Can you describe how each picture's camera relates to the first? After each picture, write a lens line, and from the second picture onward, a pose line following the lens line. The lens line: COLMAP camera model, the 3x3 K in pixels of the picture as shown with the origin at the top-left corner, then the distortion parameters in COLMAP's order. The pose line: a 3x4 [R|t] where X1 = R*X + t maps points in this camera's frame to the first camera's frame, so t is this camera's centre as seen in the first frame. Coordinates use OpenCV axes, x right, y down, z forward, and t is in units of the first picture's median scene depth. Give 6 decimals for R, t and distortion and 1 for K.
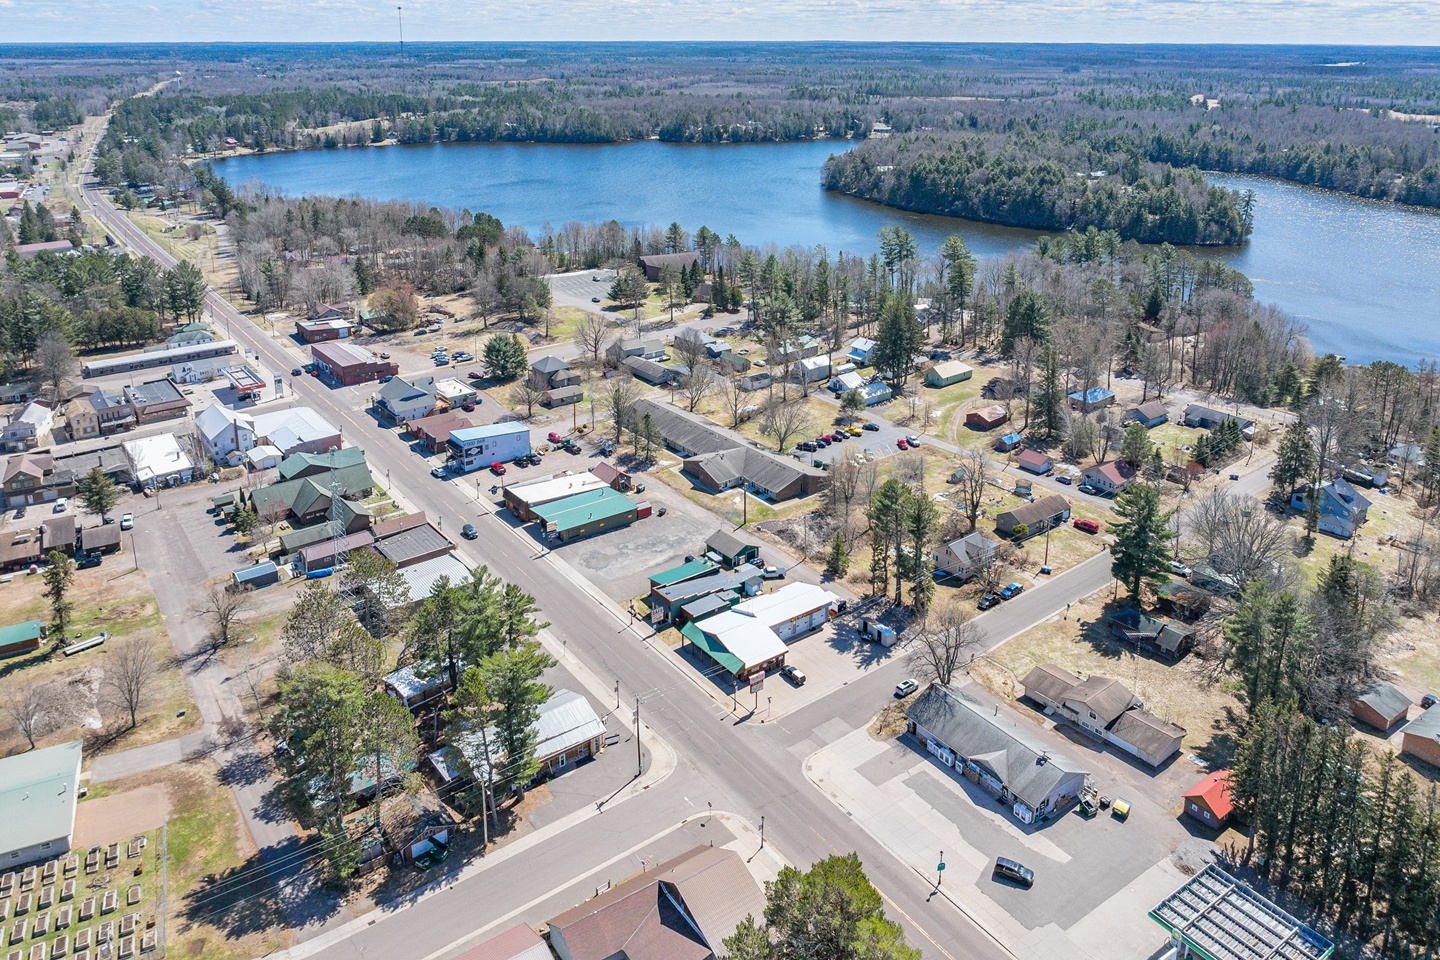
lens RADIAL K [[1030.0, 0, 749.2], [0, 1030.0, 477.5], [0, 0, 1]] dist [-0.000714, -0.002887]
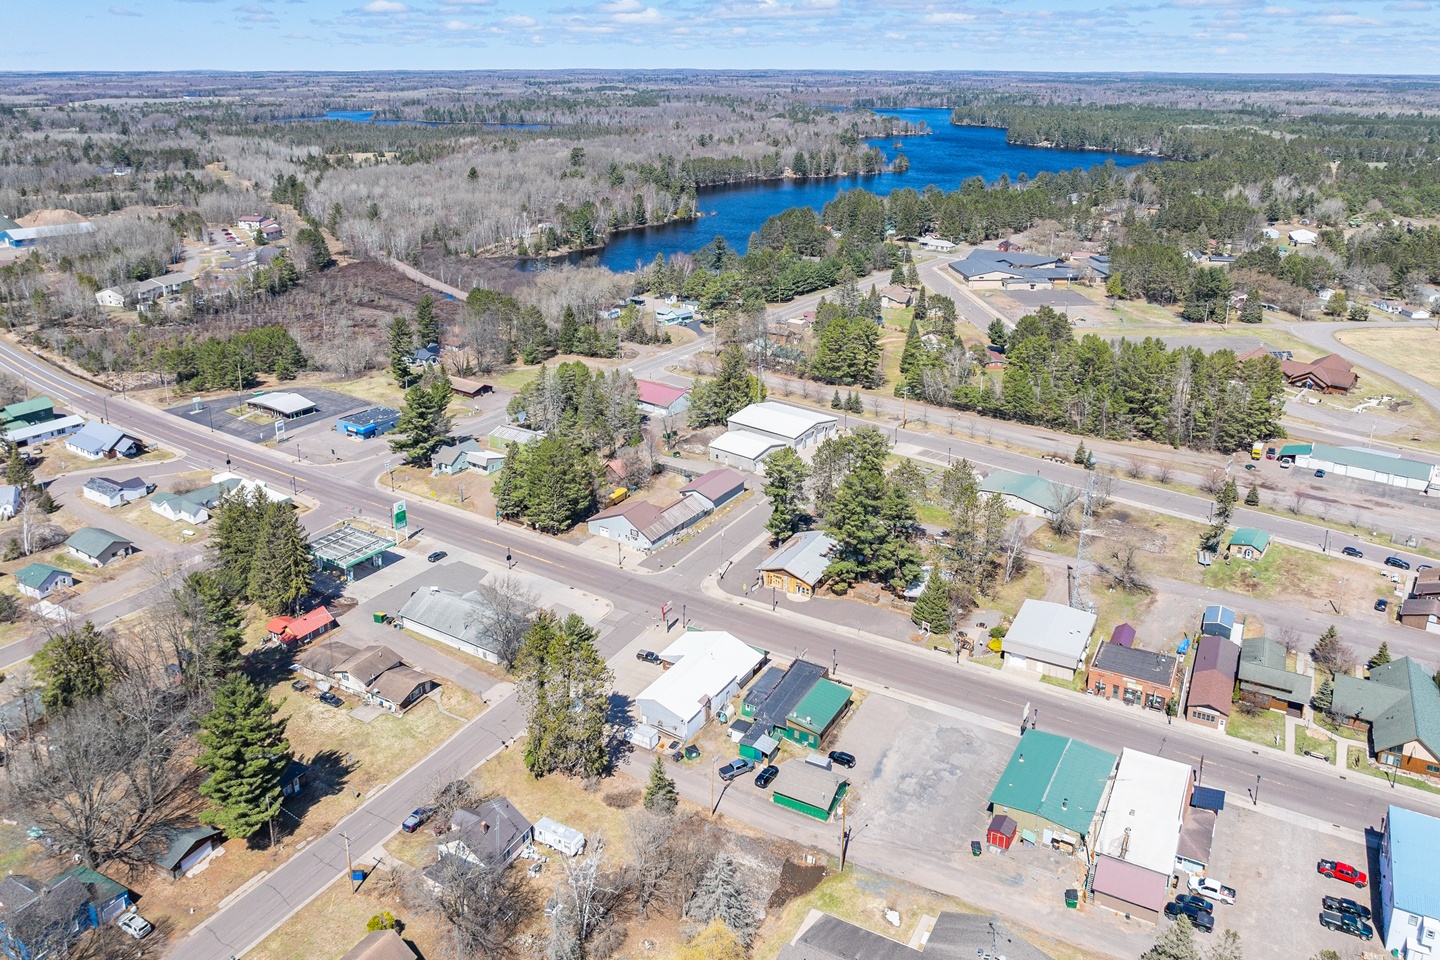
lens RADIAL K [[1030.0, 0, 749.2], [0, 1030.0, 477.5], [0, 0, 1]] dist [-0.000714, -0.002887]
pose [[-0.915505, 0.145770, -0.374968, 0.219479], [-0.168730, 0.706984, 0.686807, -0.470115], [0.365213, 0.692044, -0.622652, 1.073021]]
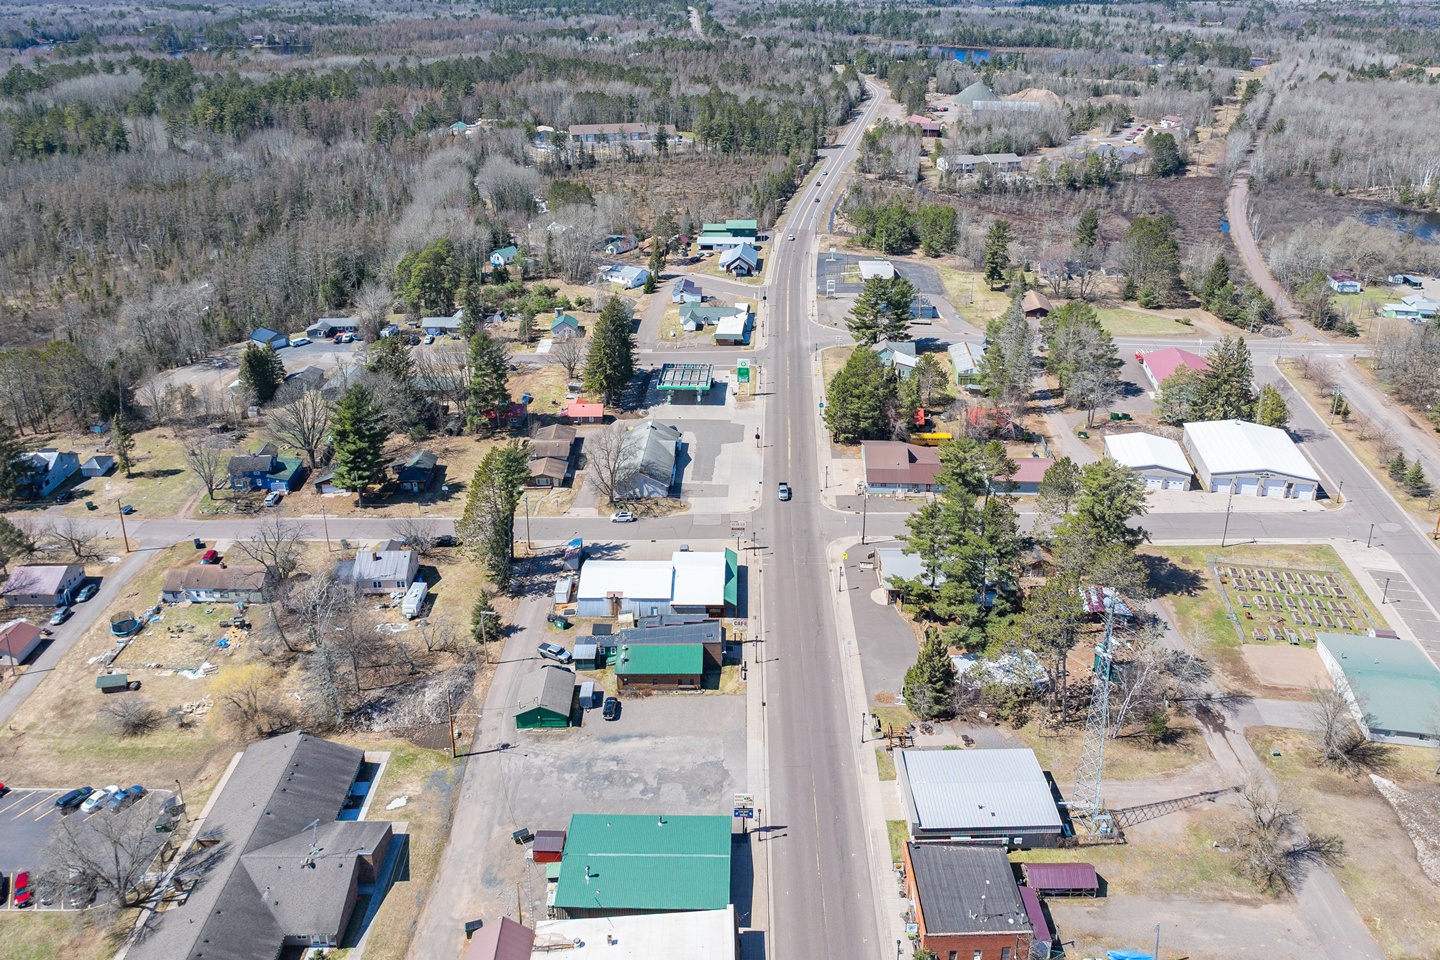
lens RADIAL K [[1030.0, 0, 749.2], [0, 1030.0, 477.5], [0, 0, 1]] dist [-0.000714, -0.002887]
pose [[-0.797539, -0.277590, 0.535607, -0.387688], [0.242014, 0.666044, 0.705560, -0.415744], [-0.552595, 0.692336, -0.464015, 0.961292]]
